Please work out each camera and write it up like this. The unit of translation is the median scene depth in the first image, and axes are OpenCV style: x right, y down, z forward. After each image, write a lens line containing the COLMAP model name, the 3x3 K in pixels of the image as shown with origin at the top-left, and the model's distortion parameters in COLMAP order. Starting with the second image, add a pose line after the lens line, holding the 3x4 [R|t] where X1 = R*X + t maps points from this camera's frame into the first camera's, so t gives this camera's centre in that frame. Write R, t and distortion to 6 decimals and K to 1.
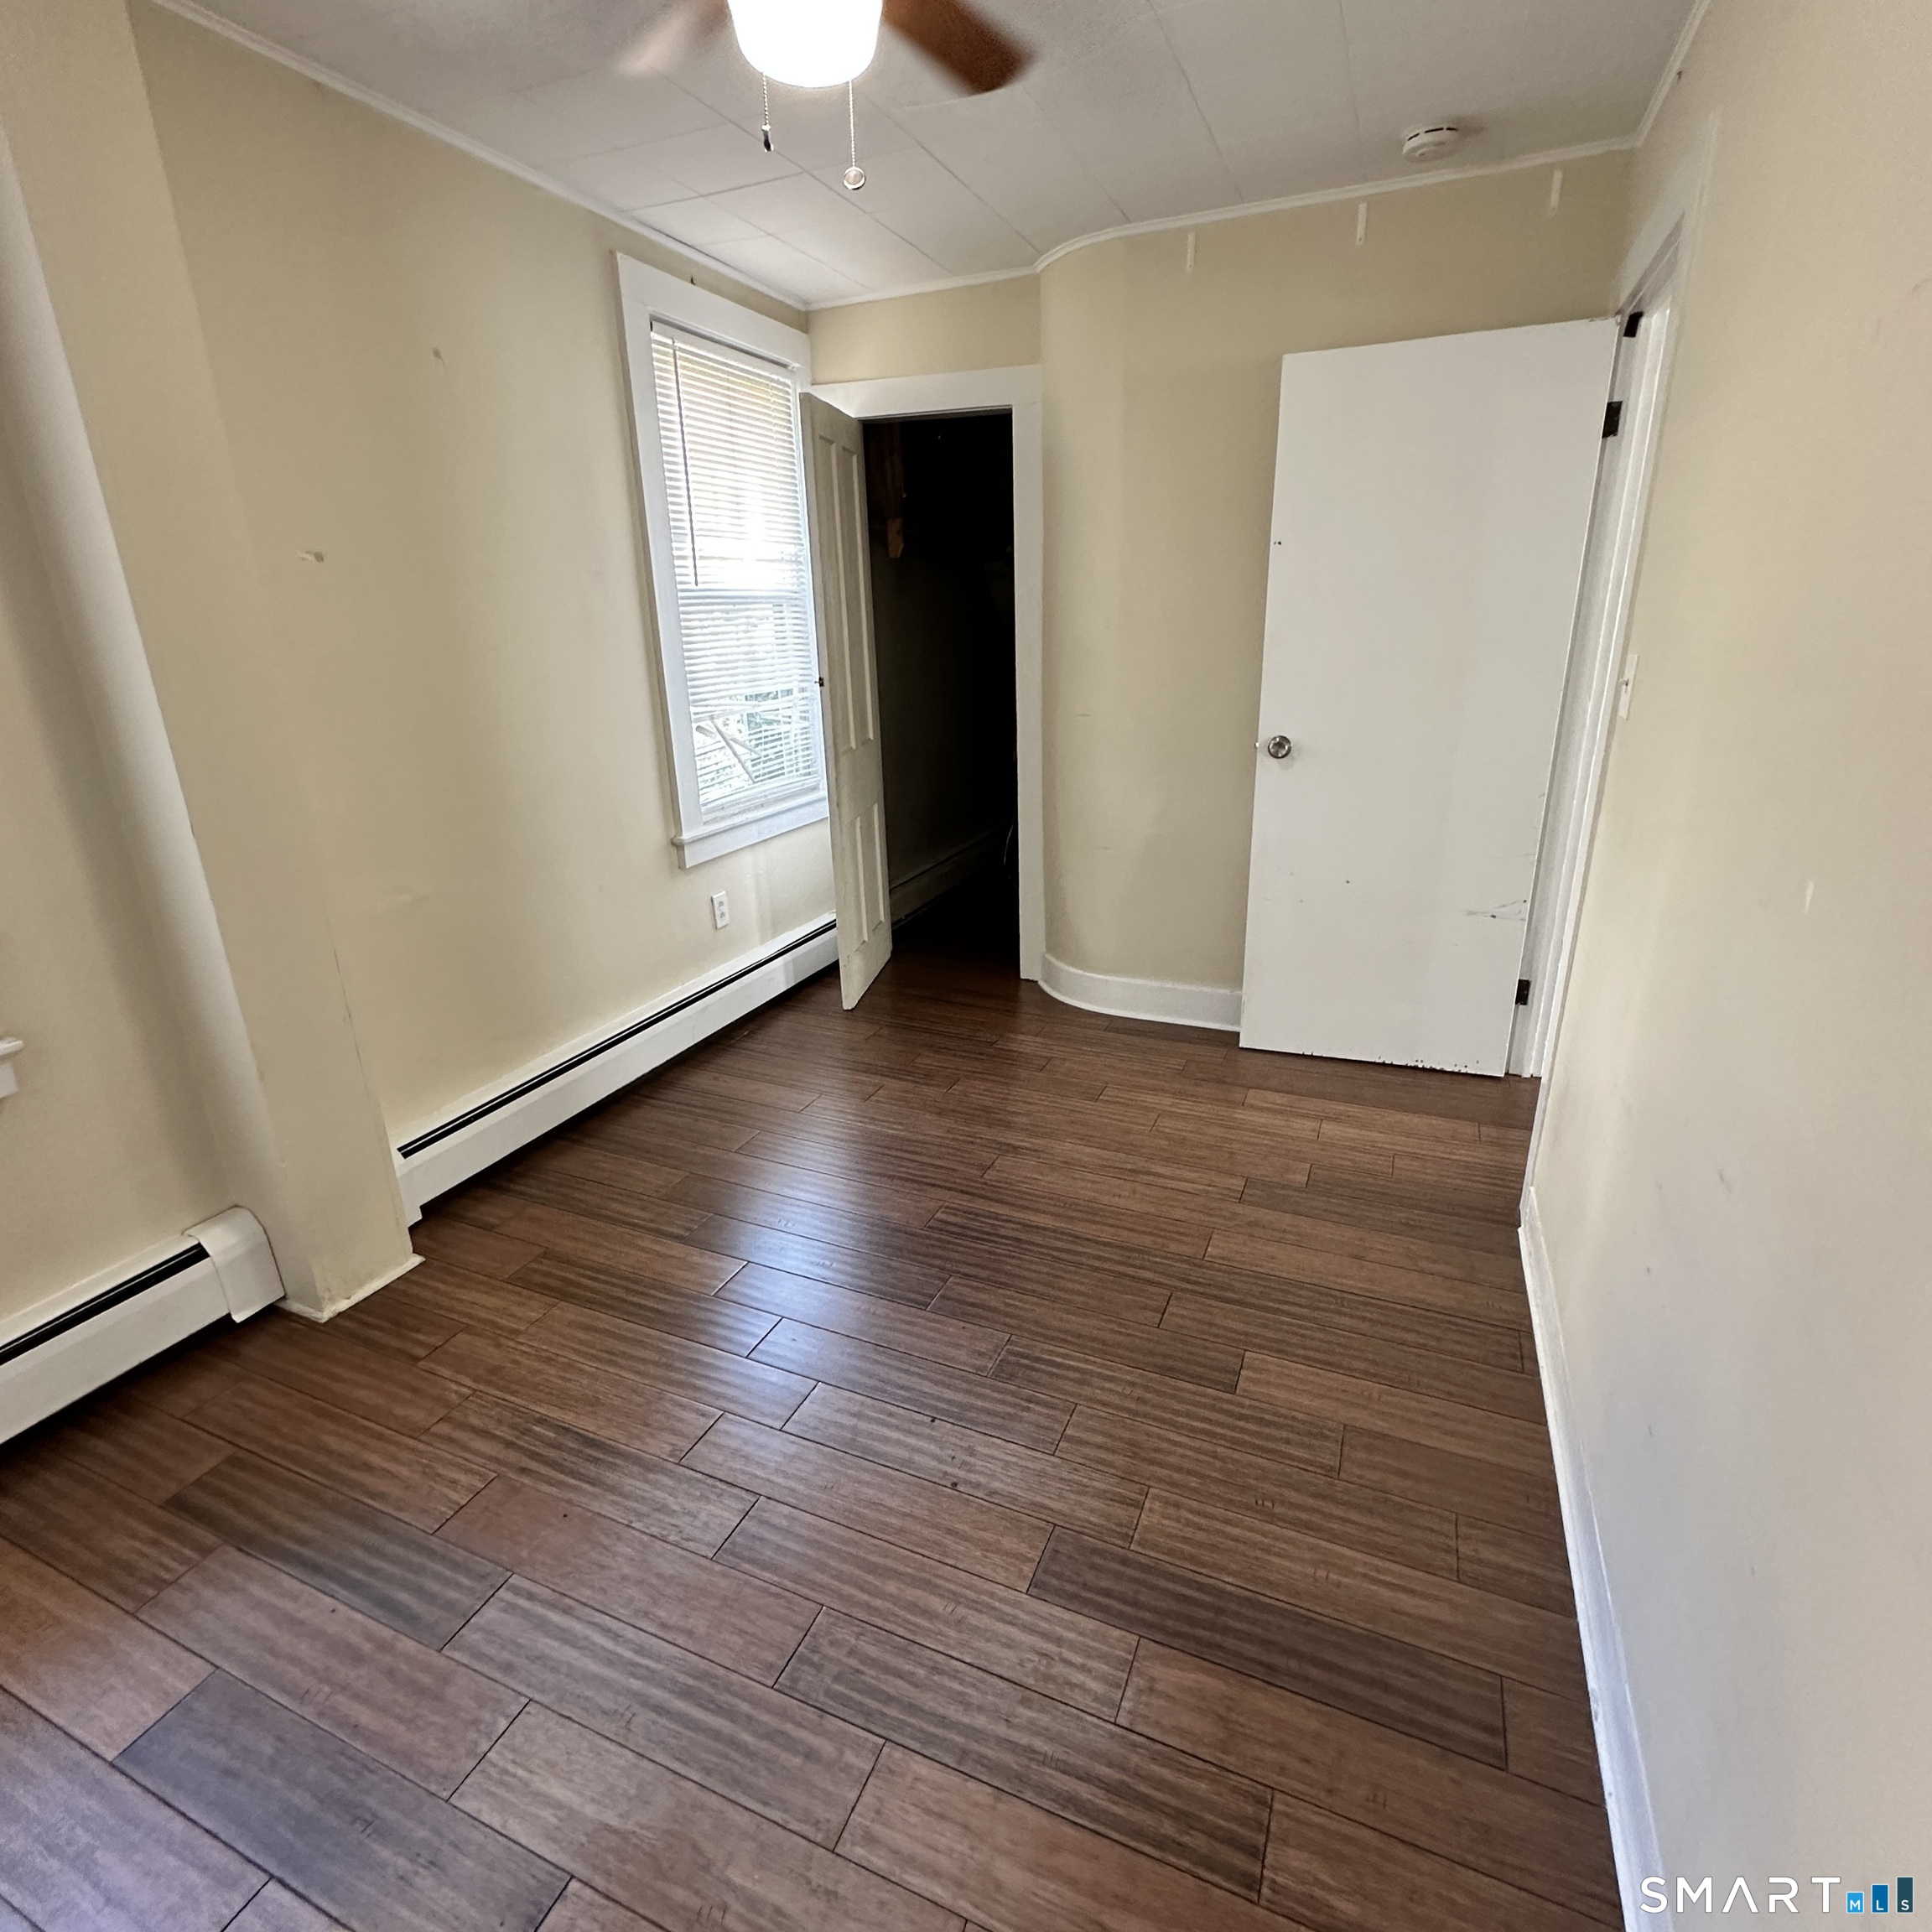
lens RADIAL K [[1023.8, 0, 967.0], [0, 1023.8, 962.0], [0, 0, 1]] dist [-0.004975, -0.000070]
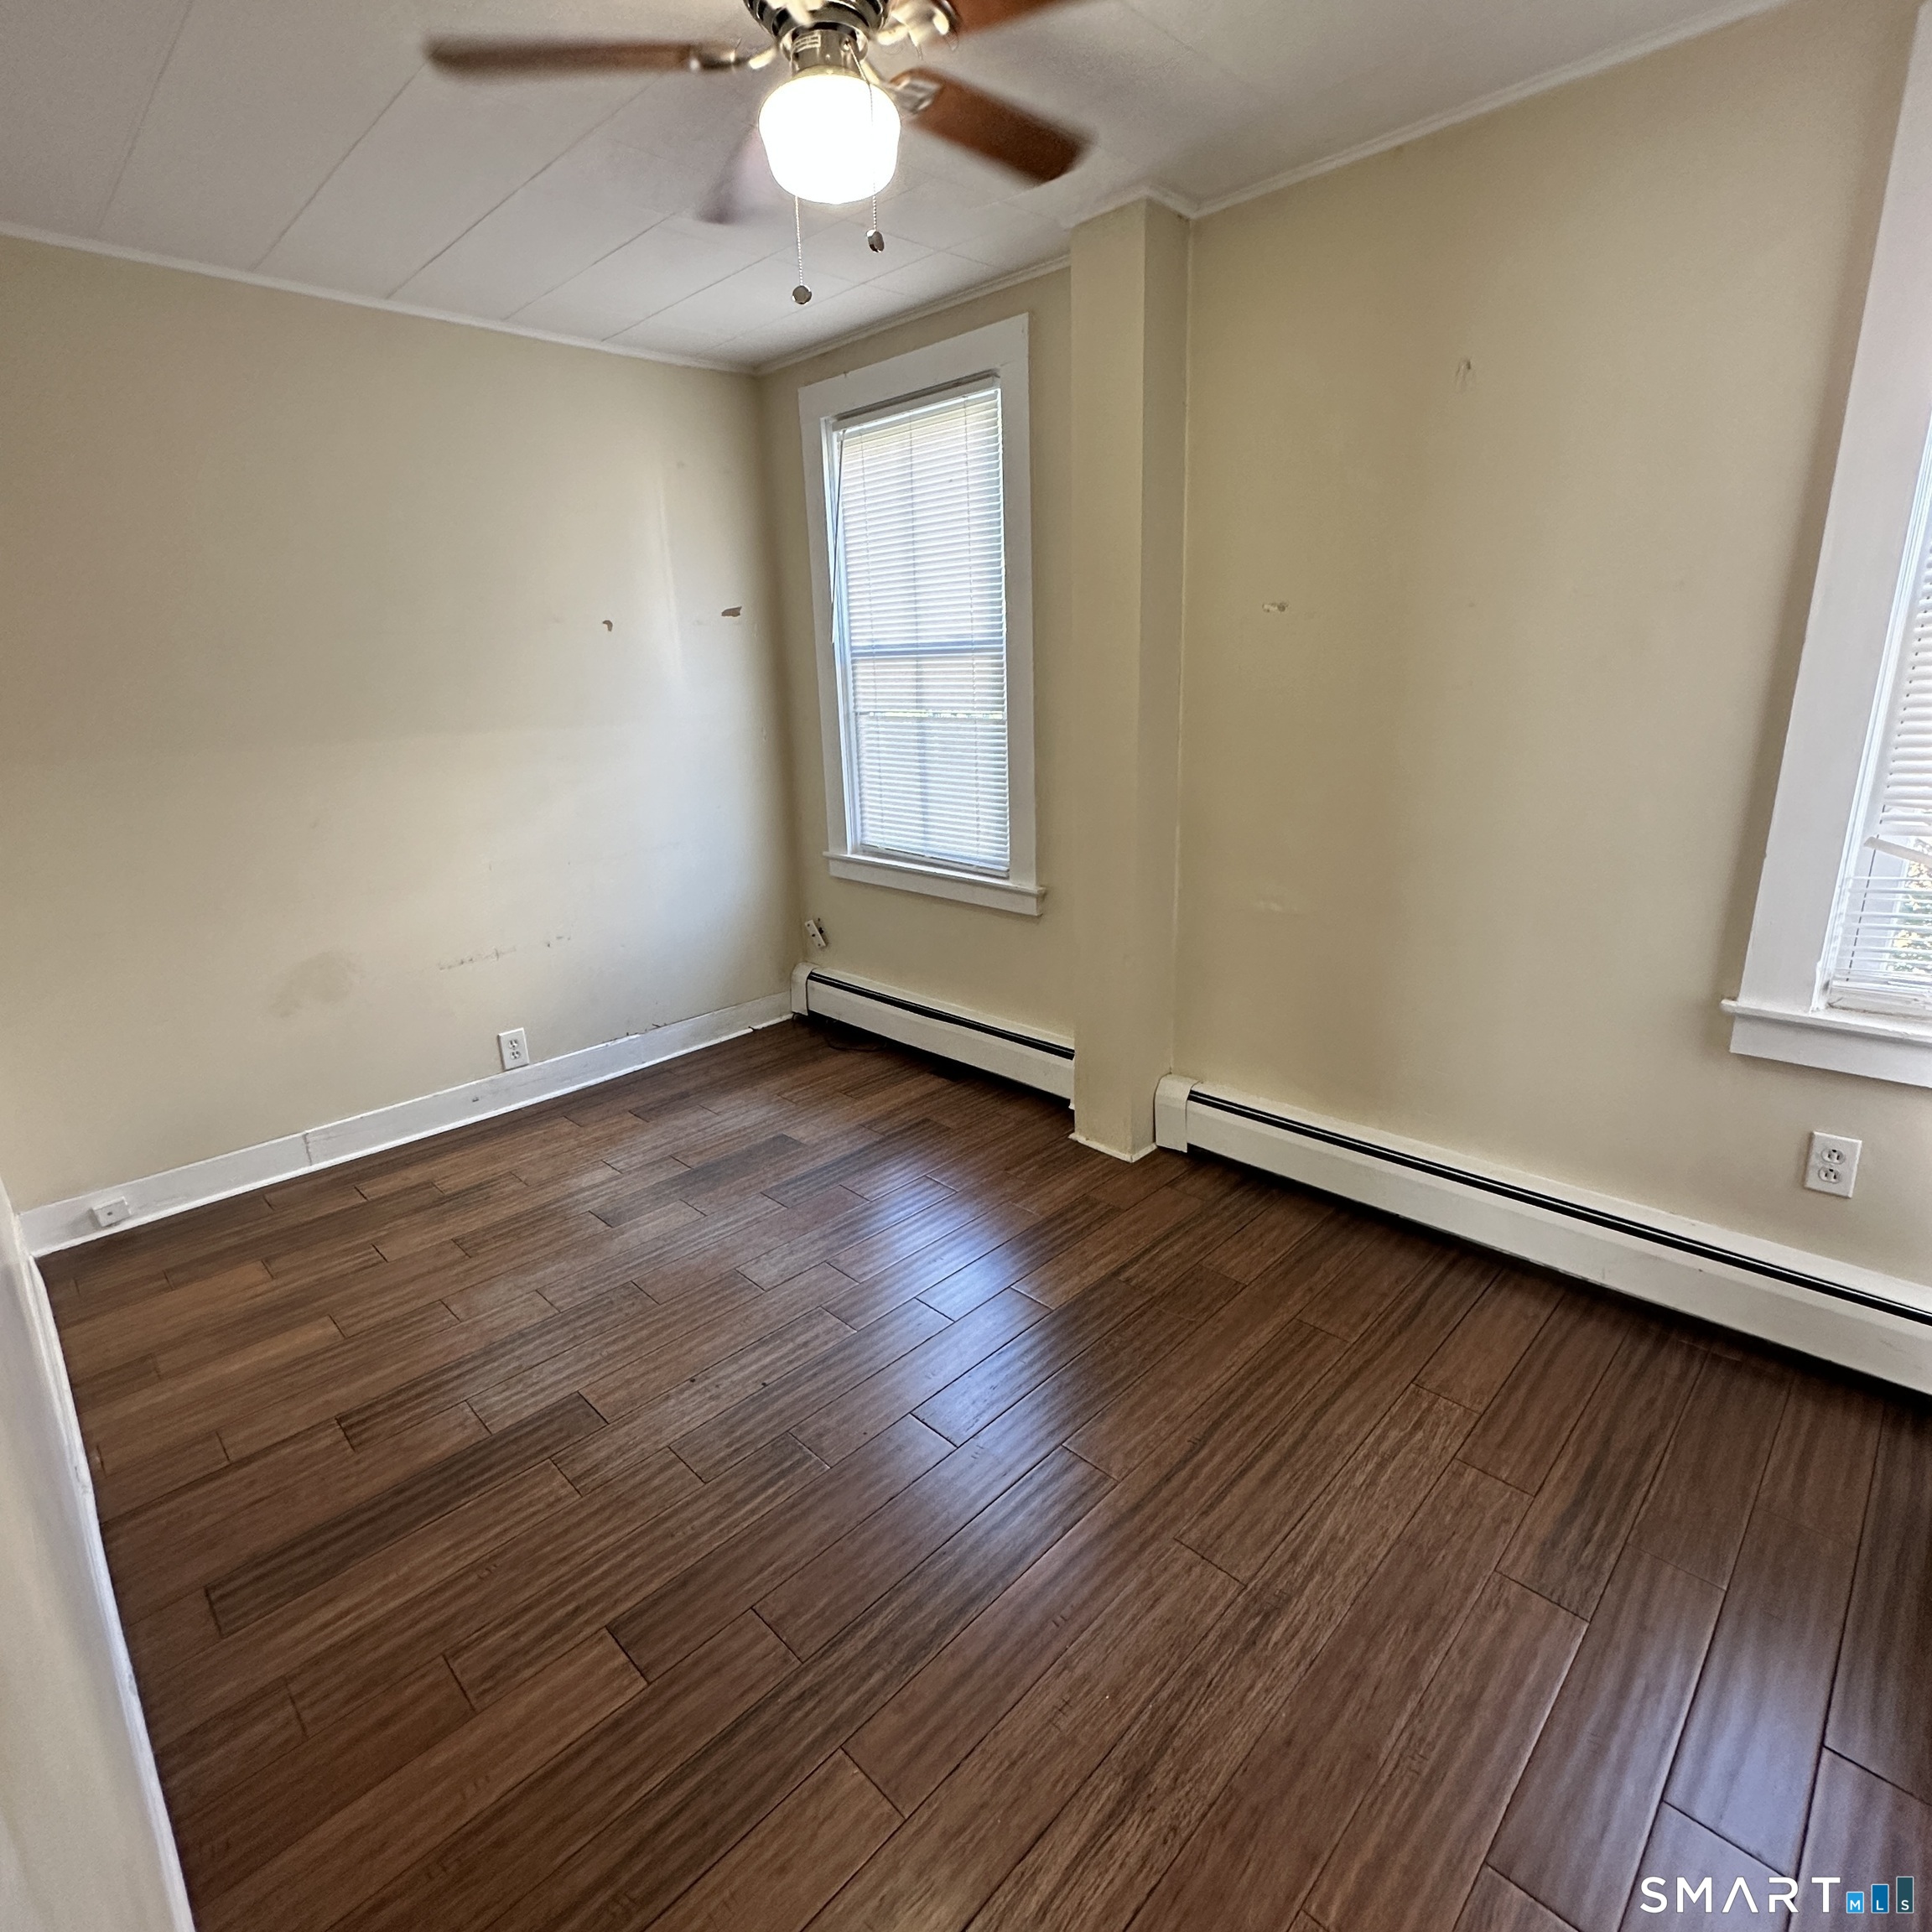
lens RADIAL K [[1023.8, 0, 965.2], [0, 1023.8, 968.9], [0, 0, 1]] dist [-0.004975, -0.000070]
pose [[-0.364483, 0.287952, -0.885571, 0.759497], [-0.261121, 0.881232, 0.394014, -0.464959], [0.893850, 0.374852, -0.246004, 1.304736]]
